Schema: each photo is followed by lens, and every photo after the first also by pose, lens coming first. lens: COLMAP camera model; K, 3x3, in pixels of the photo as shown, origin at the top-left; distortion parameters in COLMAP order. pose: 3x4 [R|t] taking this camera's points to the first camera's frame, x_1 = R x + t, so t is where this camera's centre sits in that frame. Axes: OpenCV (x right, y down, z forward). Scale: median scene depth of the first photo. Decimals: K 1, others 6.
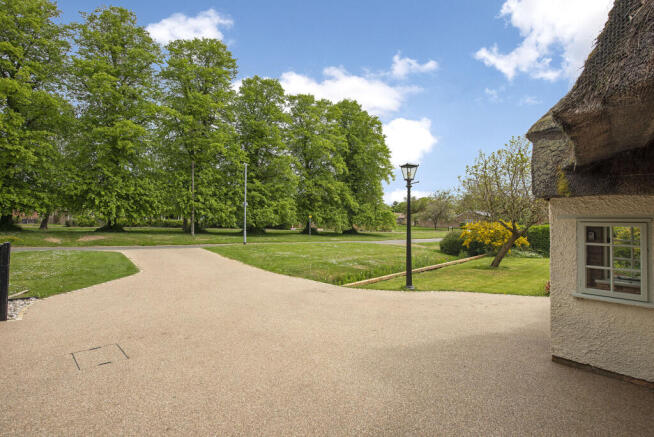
lens RADIAL K [[331.6, 0, 327.0], [0, 331.6, 218.5], [0, 0, 1]] dist [-0.001033, -0.000112]
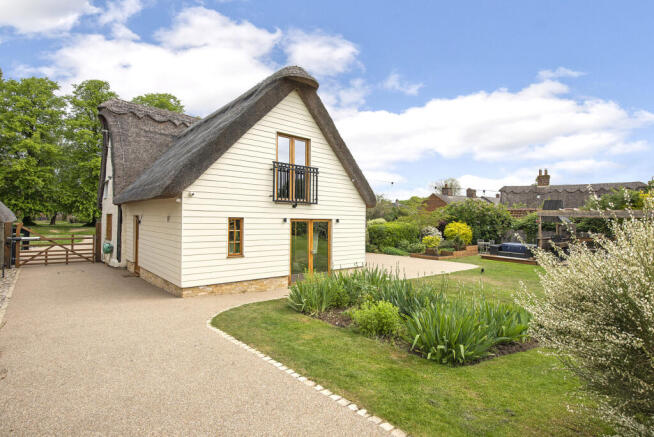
lens RADIAL K [[331.6, 0, 327.0], [0, 331.6, 218.5], [0, 0, 1]] dist [-0.001033, -0.000112]
pose [[0.999555, 0.006370, -0.029151, 0.555796], [-0.006193, 0.999962, 0.006167, -0.016110], [0.029189, -0.005984, 0.999556, -0.584944]]
